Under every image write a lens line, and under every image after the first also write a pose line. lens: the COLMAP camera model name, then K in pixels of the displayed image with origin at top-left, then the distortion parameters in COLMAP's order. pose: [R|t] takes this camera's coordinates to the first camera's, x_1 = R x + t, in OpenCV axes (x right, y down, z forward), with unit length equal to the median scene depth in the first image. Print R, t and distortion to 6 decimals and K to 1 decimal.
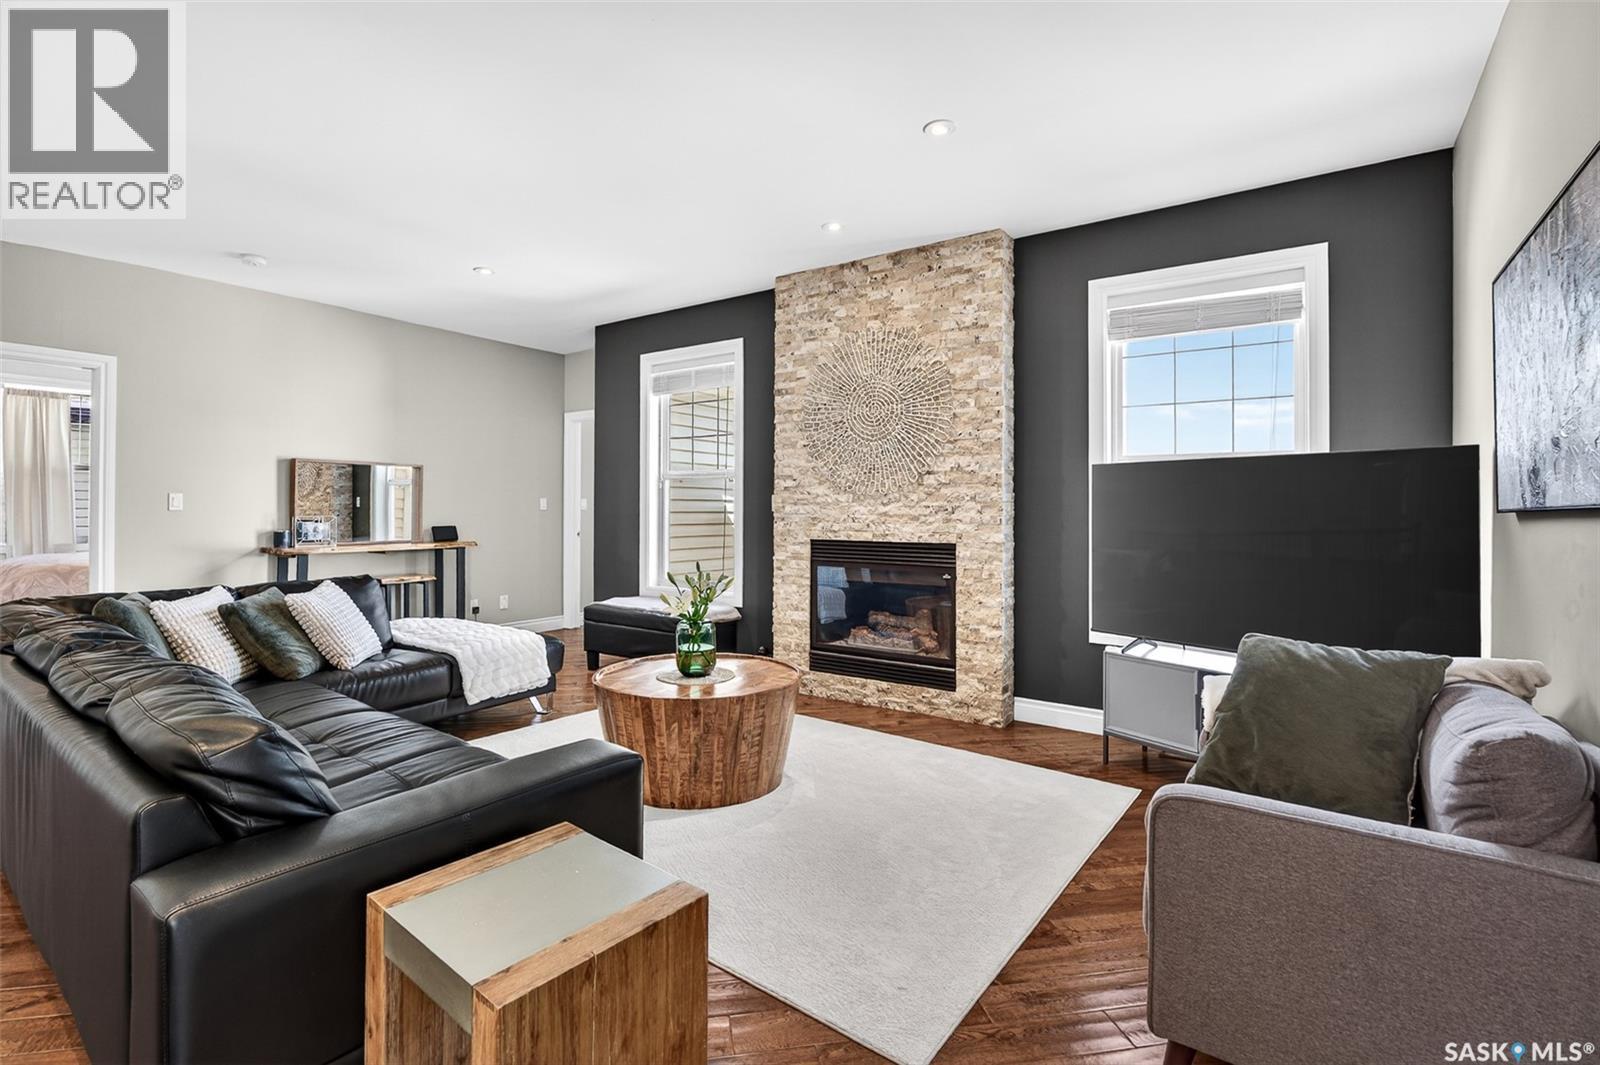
lens RADIAL K [[738.3, 0, 798.7], [0, 738.3, 498.7], [0, 0, 1]] dist [-0.003130, 0.000094]
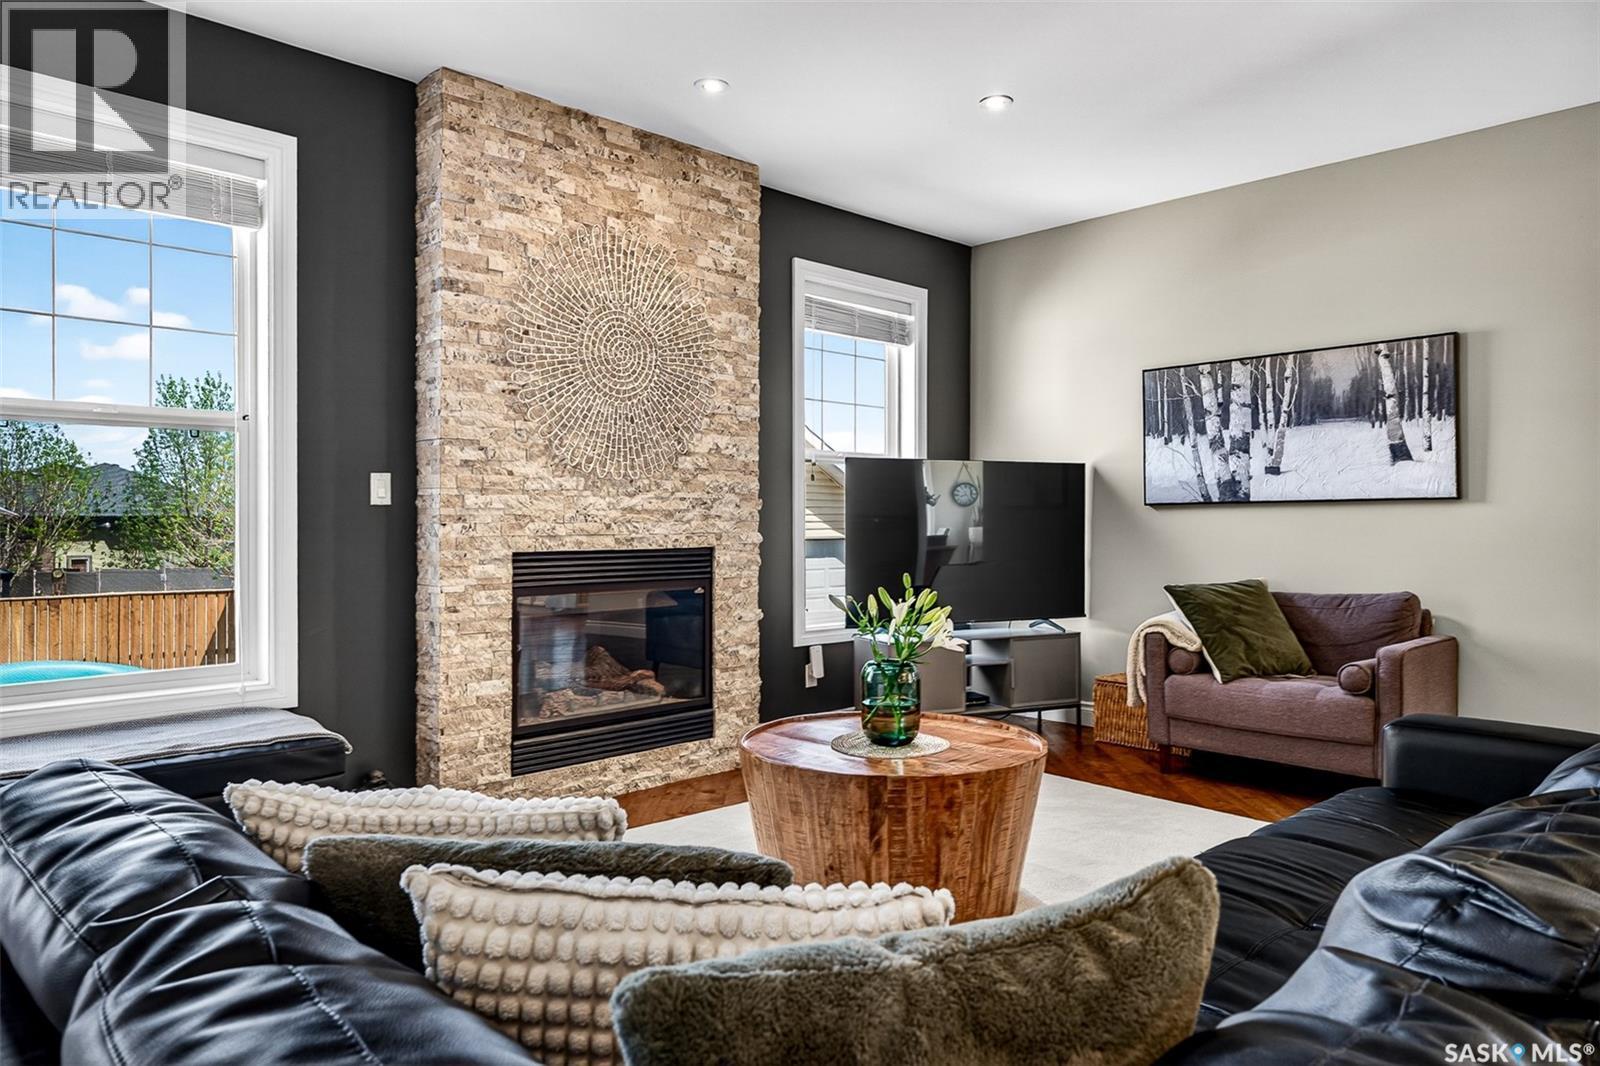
lens RADIAL K [[1040.8, 0, 779.3], [0, 1040.8, 516.3], [0, 0, 1]] dist [0.001326, 0.000524]
pose [[0.207432, -0.001265, 0.978249, -0.787056], [-0.010302, 0.999941, 0.003478, 0.022559], [-0.978195, -0.010800, 0.207407, 0.657405]]
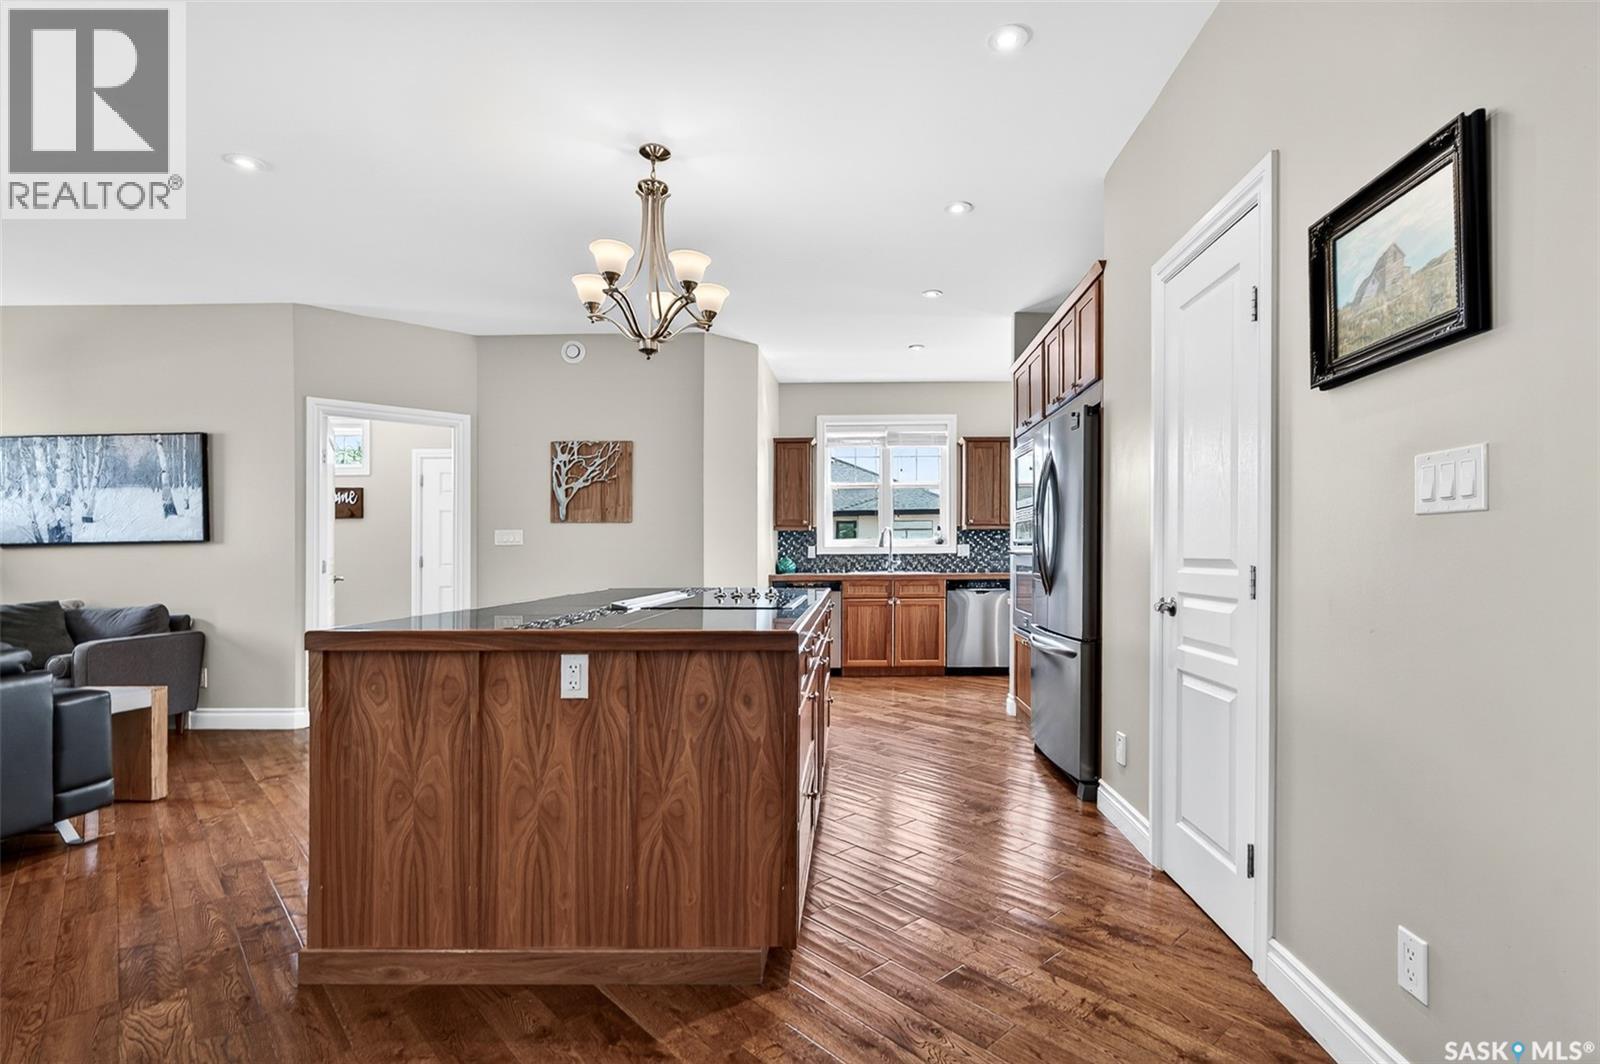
lens RADIAL K [[760.6, 0, 853.6], [0, 760.6, 546.8], [0, 0, 1]] dist [-0.010247, 0.000463]
pose [[-0.561632, 0.007655, 0.827352, -1.110728], [-0.001080, 0.999950, -0.009986, 0.020845], [-0.827387, -0.006502, -0.561595, 0.076633]]
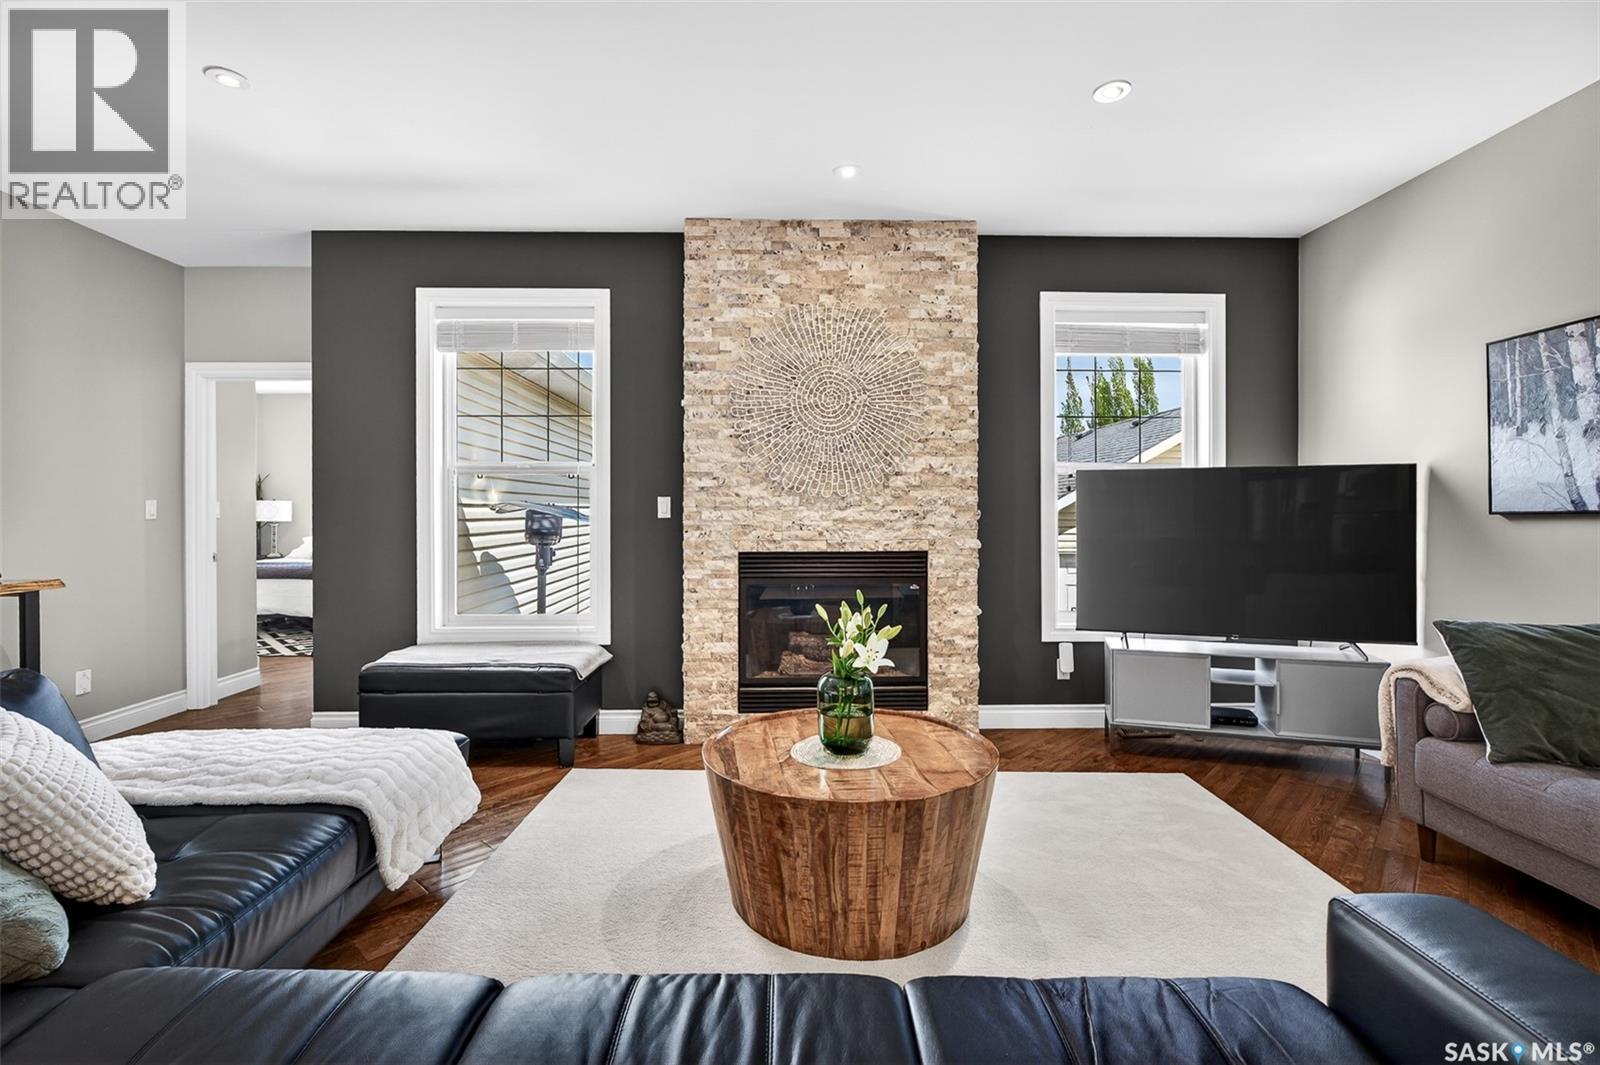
lens RADIAL K [[722.0, 0, 795.9], [0, 722.0, 511.1], [0, 0, 1]] dist [-0.004915, 0.000297]
pose [[0.806729, -0.003220, 0.590912, -0.424987], [-0.002756, 0.999954, 0.009211, 0.002780], [-0.590915, -0.009059, 0.806683, 0.341375]]
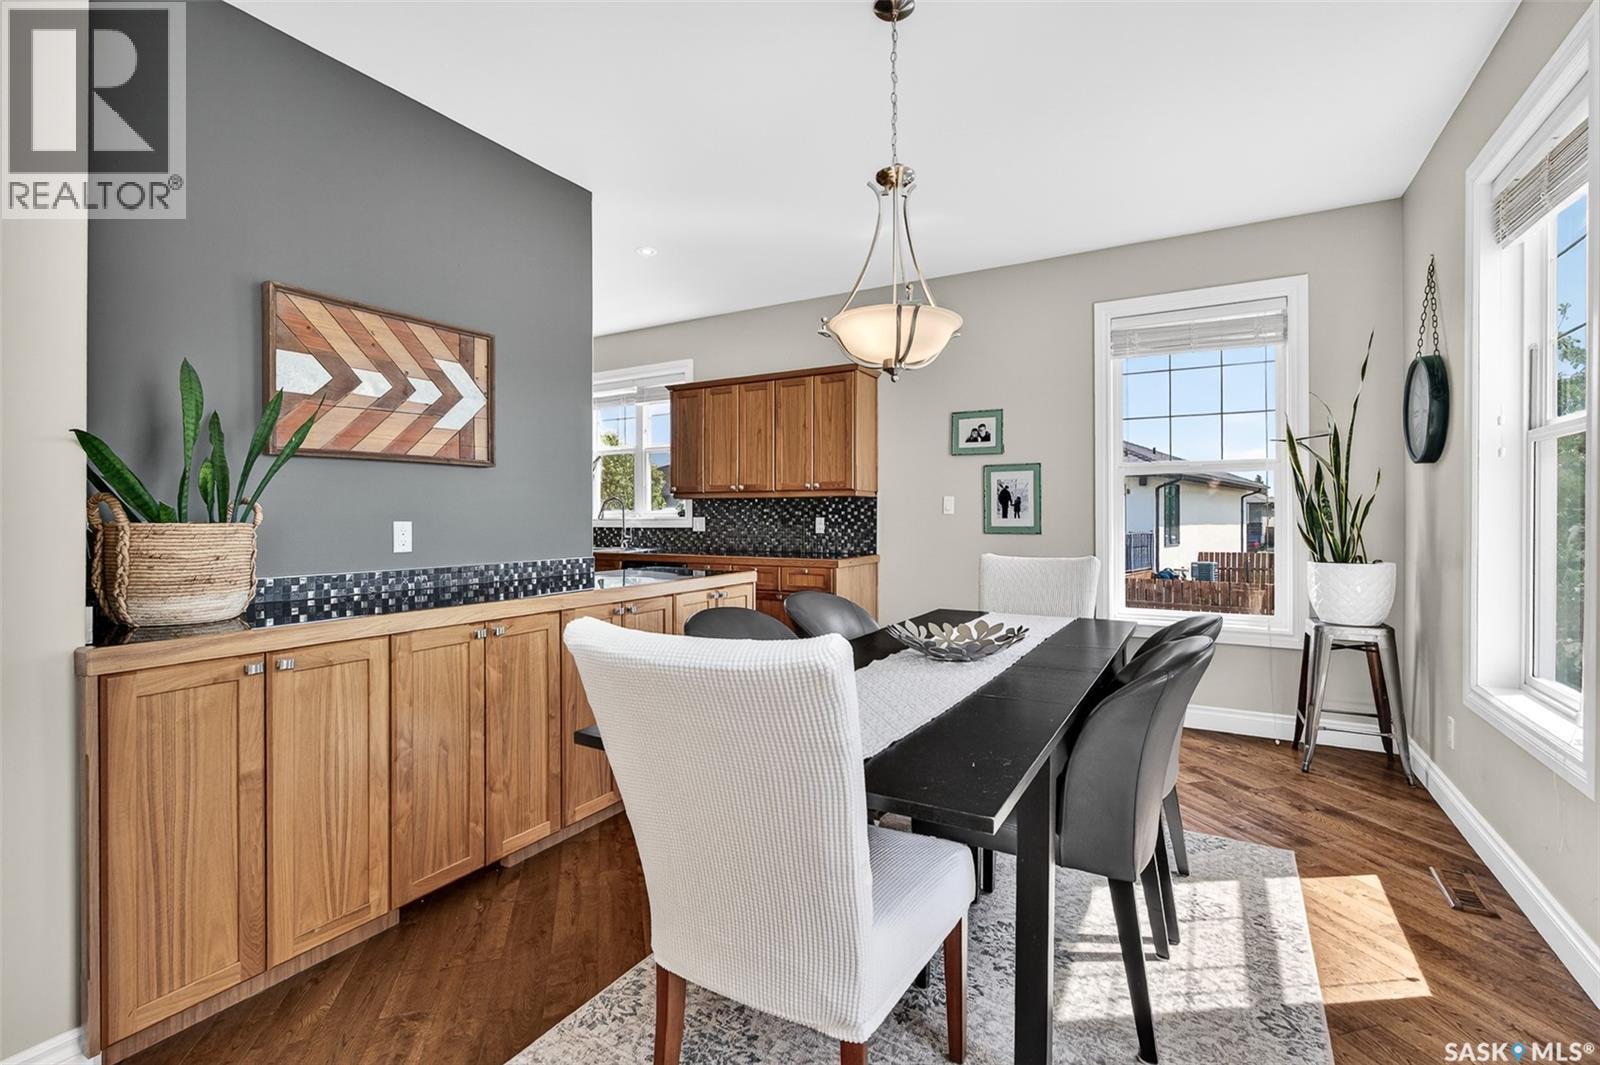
lens RADIAL K [[722.0, 0, 795.9], [0, 722.0, 511.1], [0, 0, 1]] dist [-0.004915, 0.000297]
pose [[-0.081550, 0.004906, 0.996657, -1.173646], [-0.005172, 0.999972, -0.005345, -0.004927], [-0.996656, -0.005591, -0.081523, -1.079024]]
